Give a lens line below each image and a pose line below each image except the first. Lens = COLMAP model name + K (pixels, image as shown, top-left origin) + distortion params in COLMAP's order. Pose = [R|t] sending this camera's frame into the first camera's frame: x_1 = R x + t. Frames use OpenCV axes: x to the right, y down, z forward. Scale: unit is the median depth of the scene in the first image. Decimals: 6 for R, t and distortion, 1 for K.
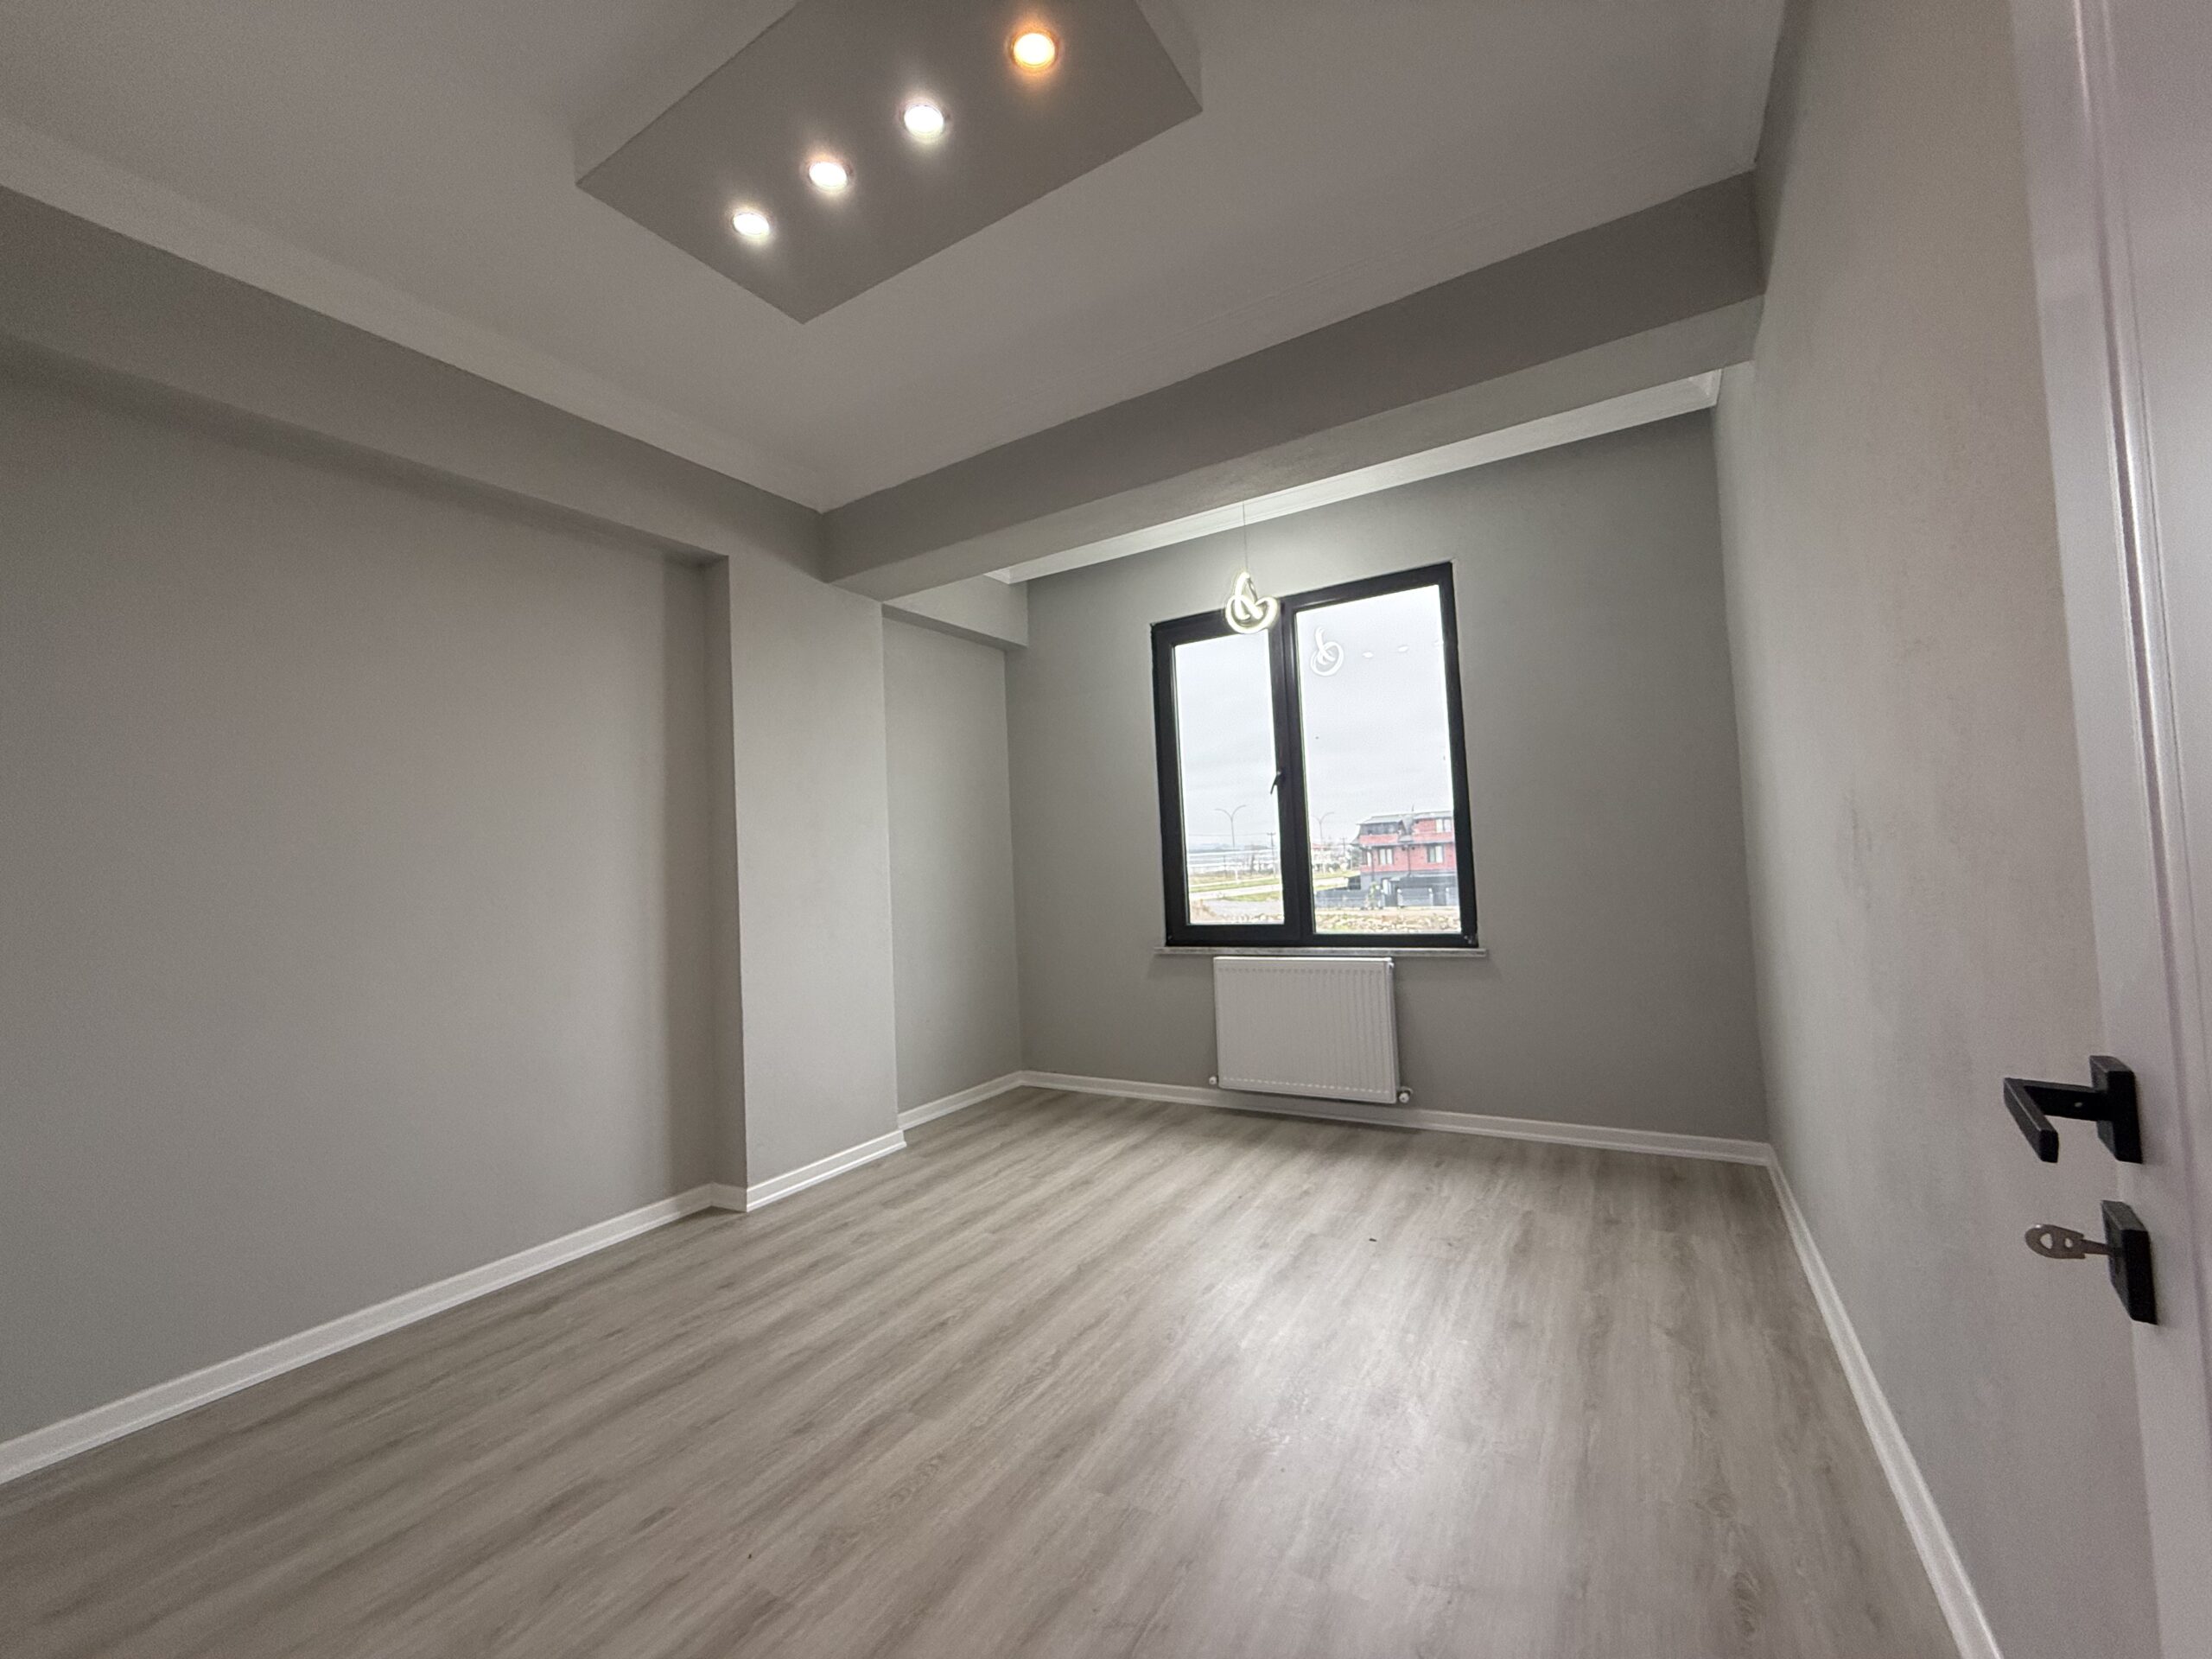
lens RADIAL K [[879.5, 0, 1099.0], [0, 879.5, 829.9], [0, 0, 1]] dist [0.000387, 0.000176]
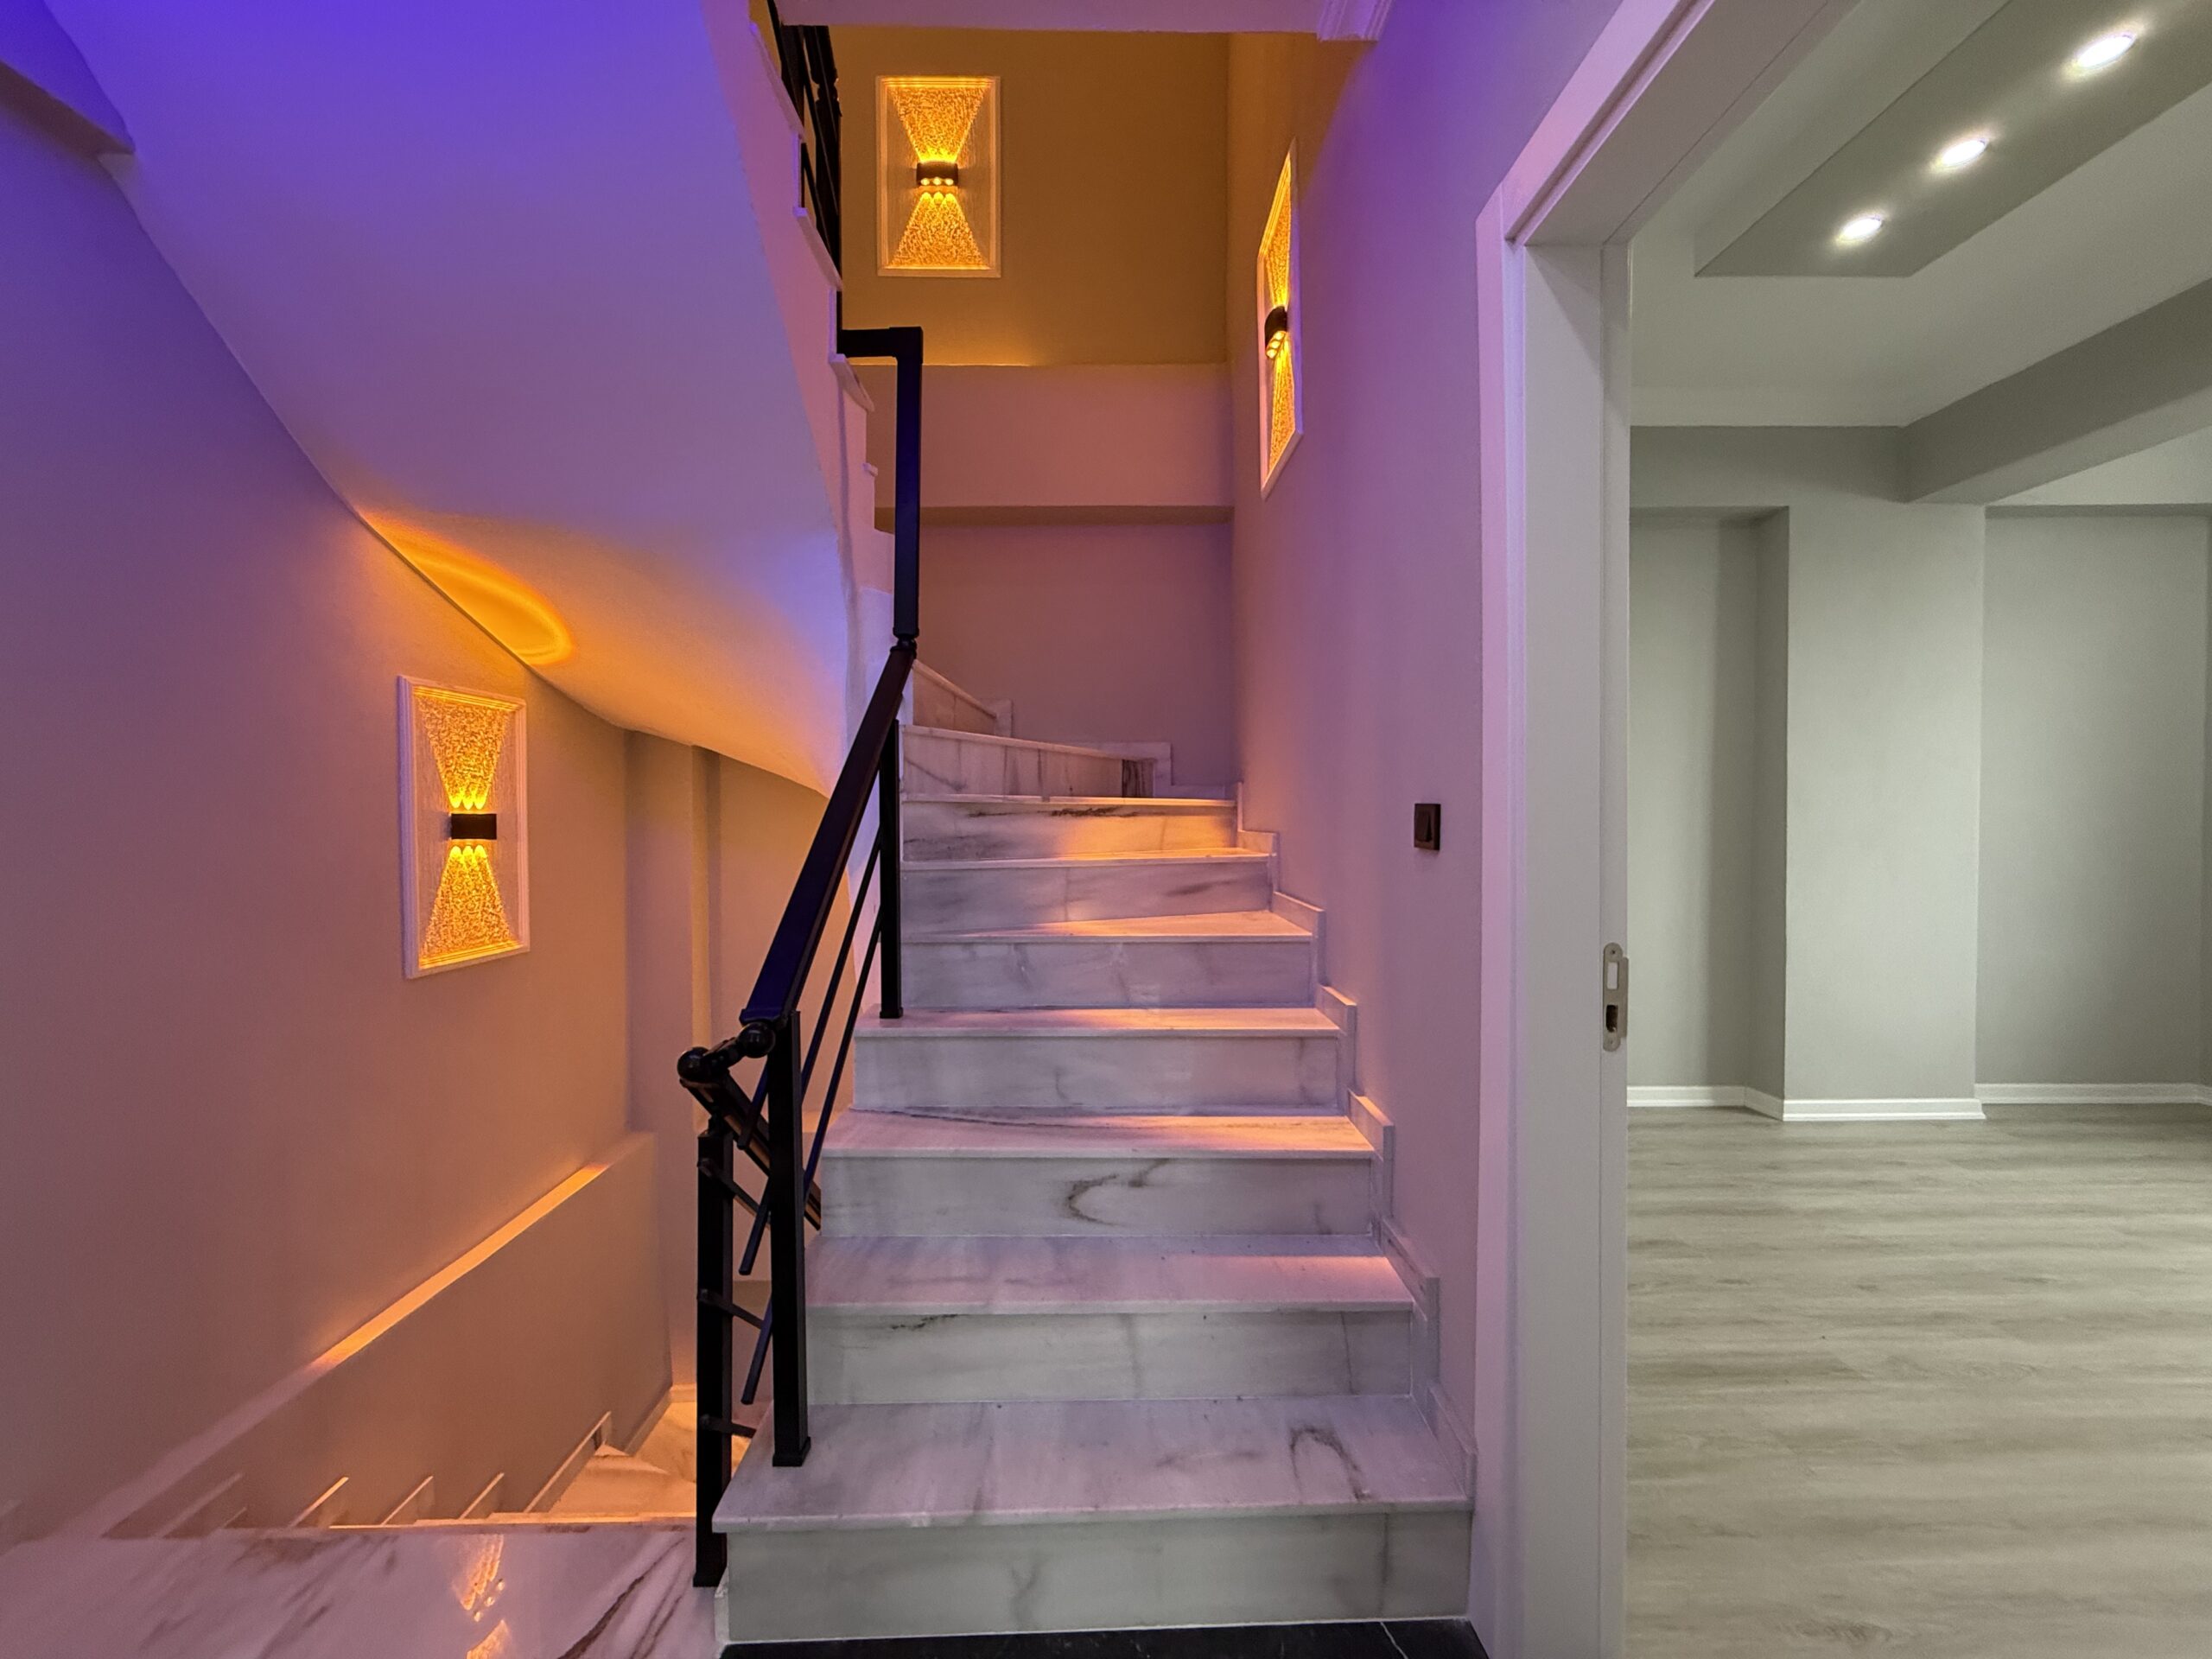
lens RADIAL K [[879.5, 0, 1099.0], [0, 879.5, 829.9], [0, 0, 1]] dist [0.000387, 0.000176]
pose [[0.537314, 0.059073, -0.841311, 0.044045], [0.014284, 0.996763, 0.079111, -0.025816], [0.843261, -0.054525, 0.534731, -0.303110]]
